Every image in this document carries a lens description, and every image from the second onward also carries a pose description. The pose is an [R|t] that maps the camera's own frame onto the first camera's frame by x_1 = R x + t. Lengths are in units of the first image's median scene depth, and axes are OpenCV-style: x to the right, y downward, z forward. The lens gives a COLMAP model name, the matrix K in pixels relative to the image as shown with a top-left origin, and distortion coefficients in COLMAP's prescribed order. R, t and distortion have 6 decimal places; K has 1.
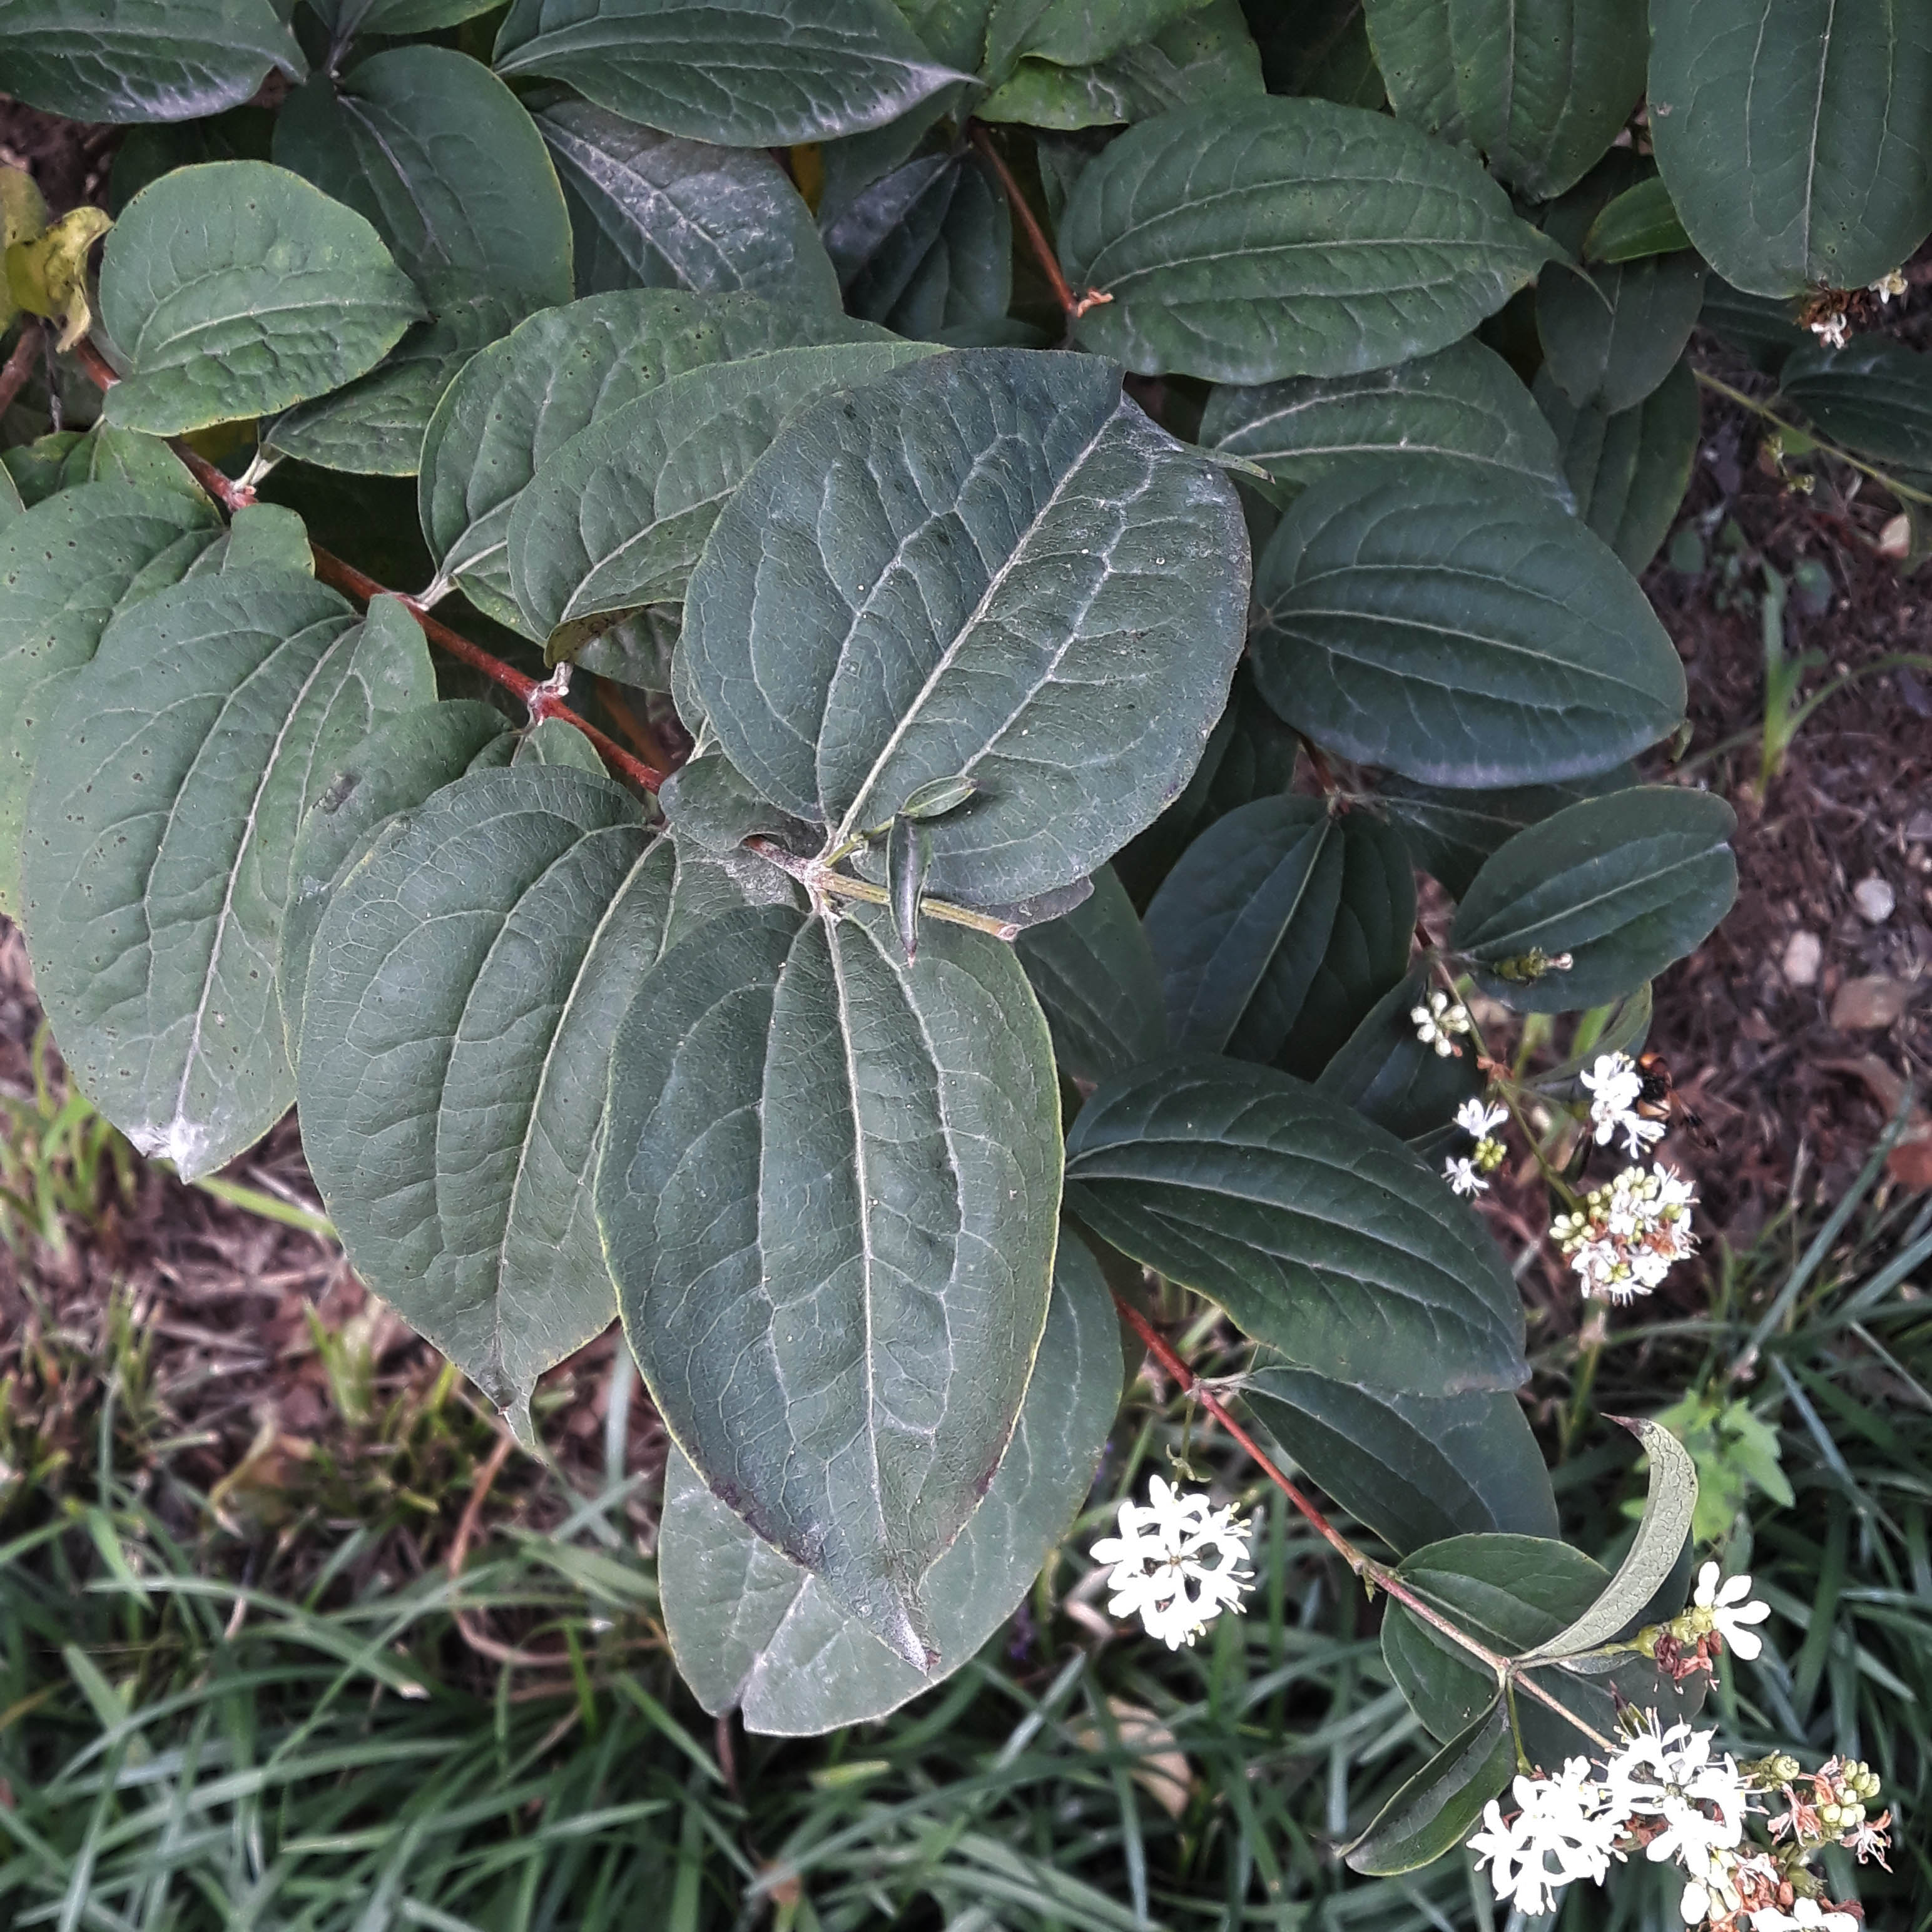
lens RADIAL K [[2695.8, 0, 966.0], [0, 2695.8, 966.0], [0, 0, 1]] dist [0.203796, -0.825431]
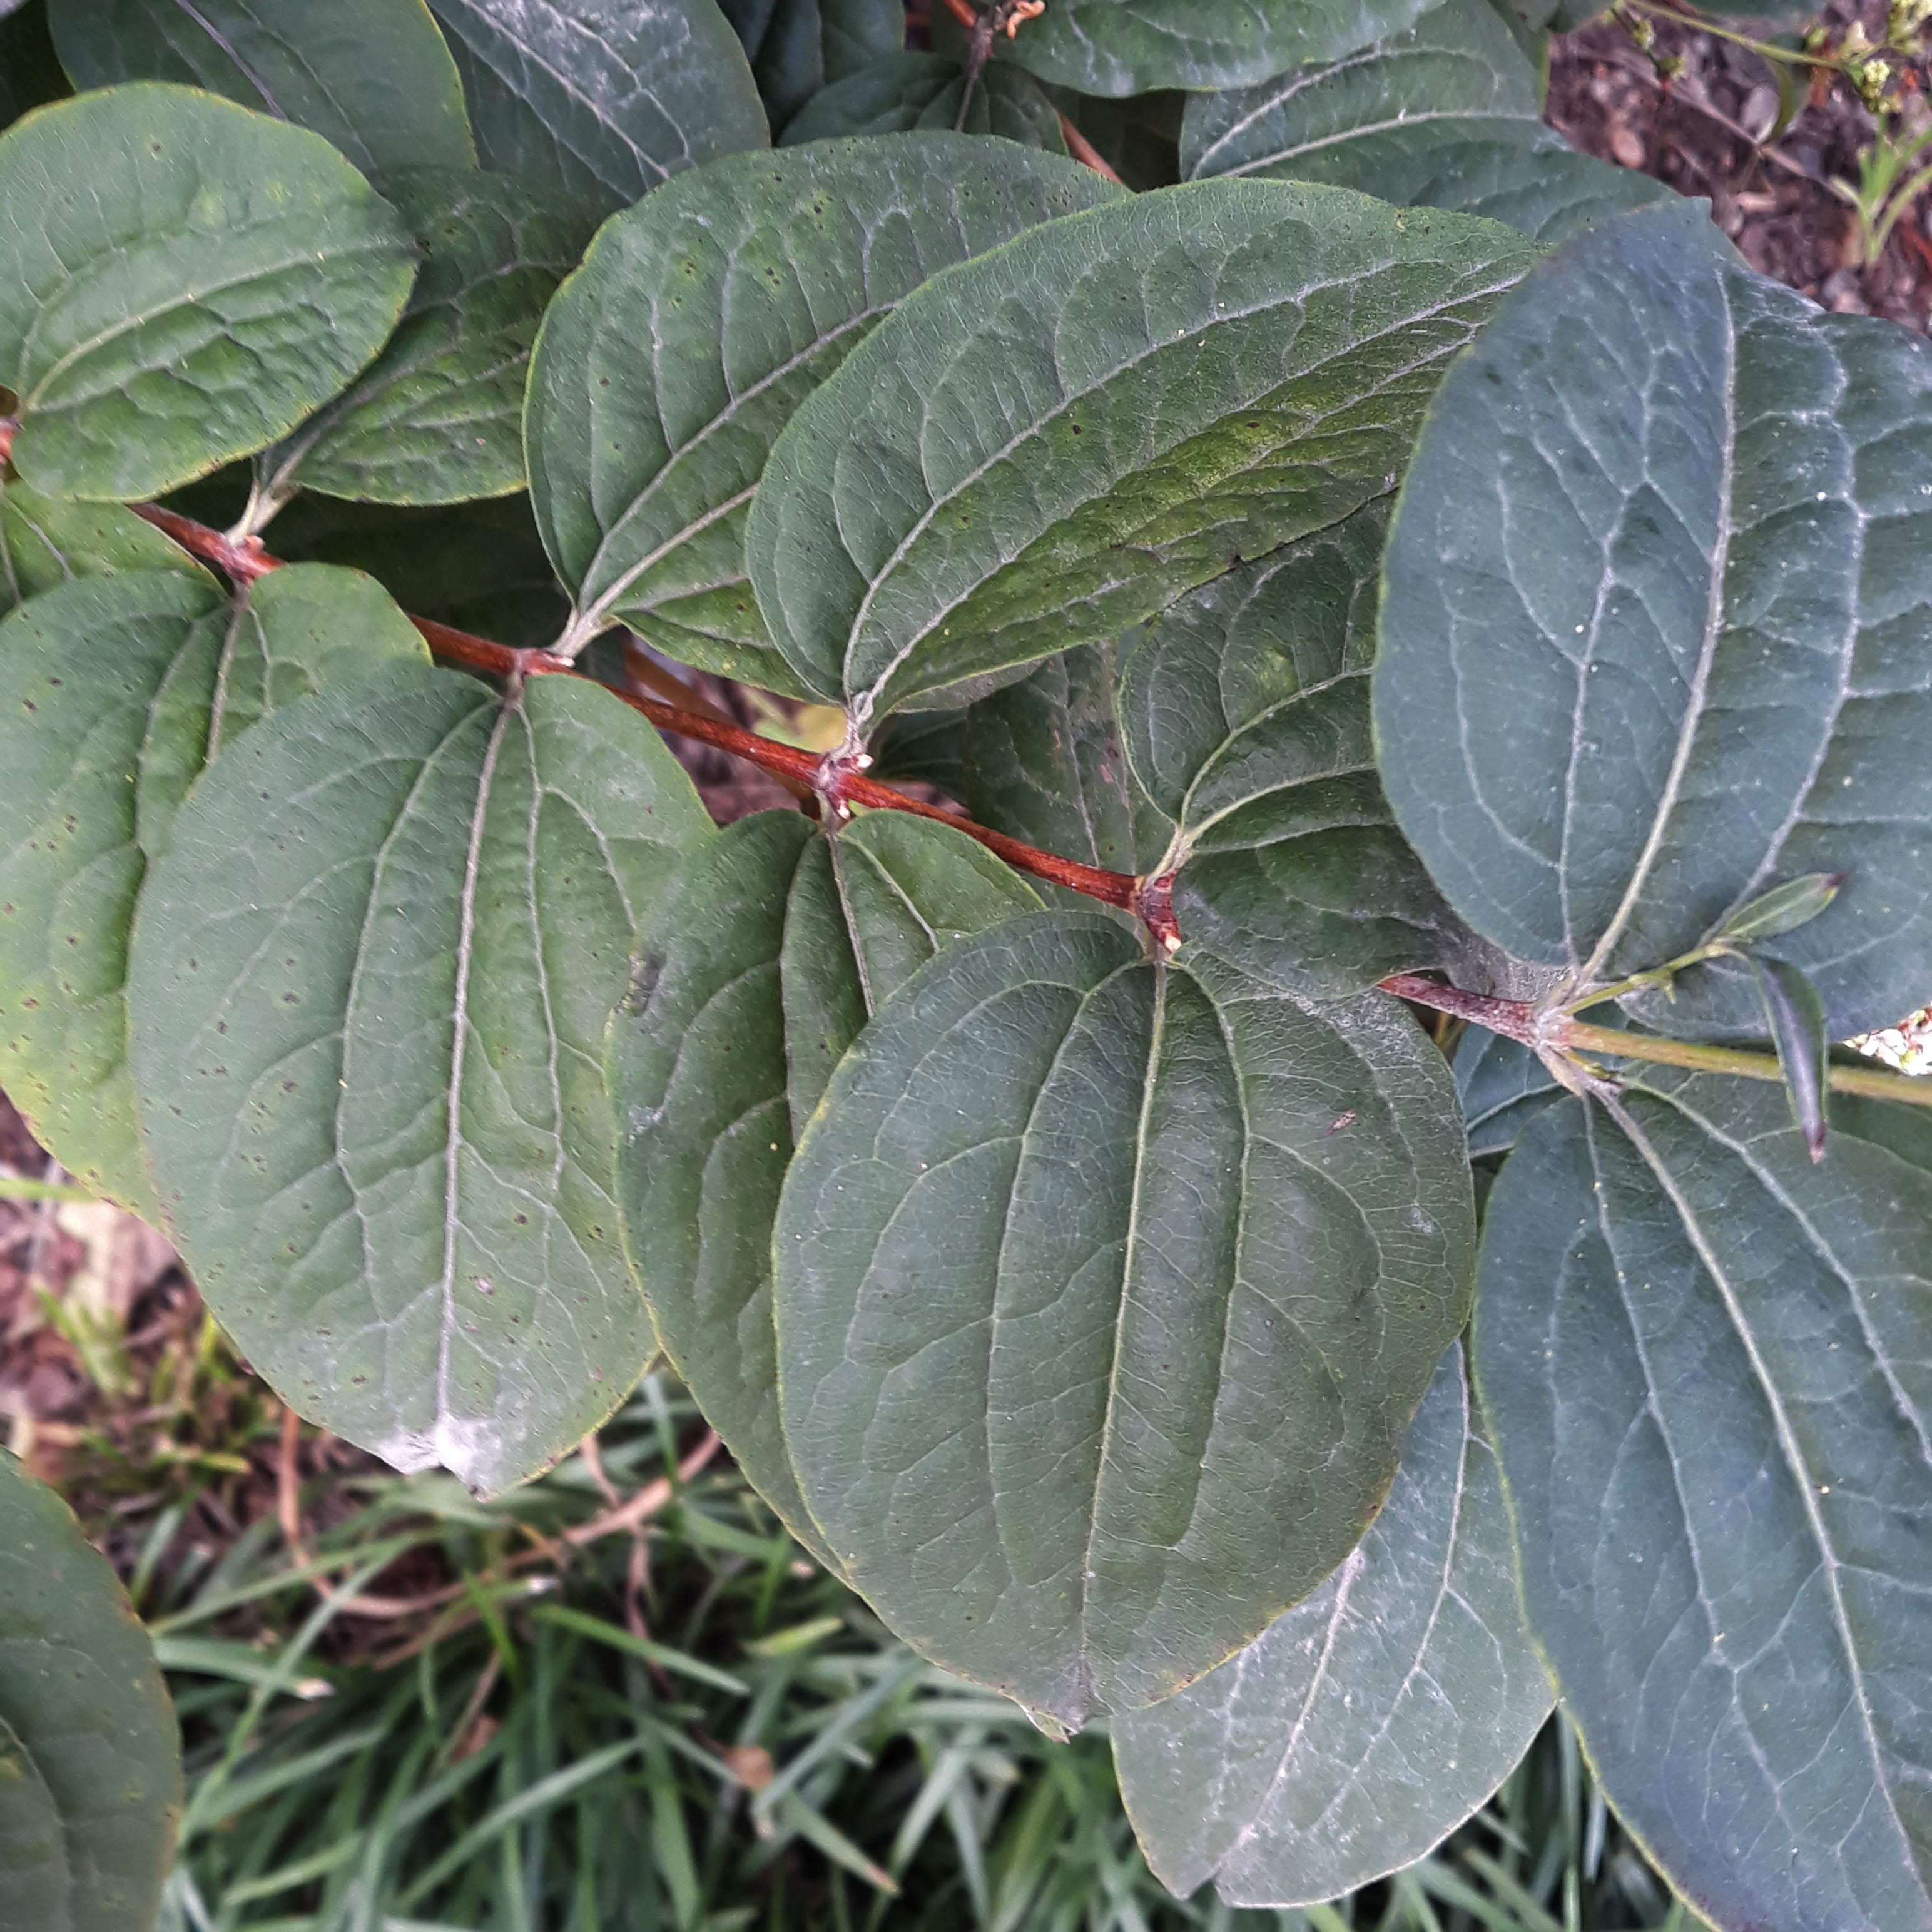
lens RADIAL K [[2695.8, 0, 966.0], [0, 2695.8, 966.0], [0, 0, 1]] dist [0.203796, -0.825431]
pose [[0.957492, -0.239673, 0.160519, -0.238886], [0.214336, 0.963539, 0.160164, -0.150257], [-0.193053, -0.118951, 0.973951, 0.256697]]
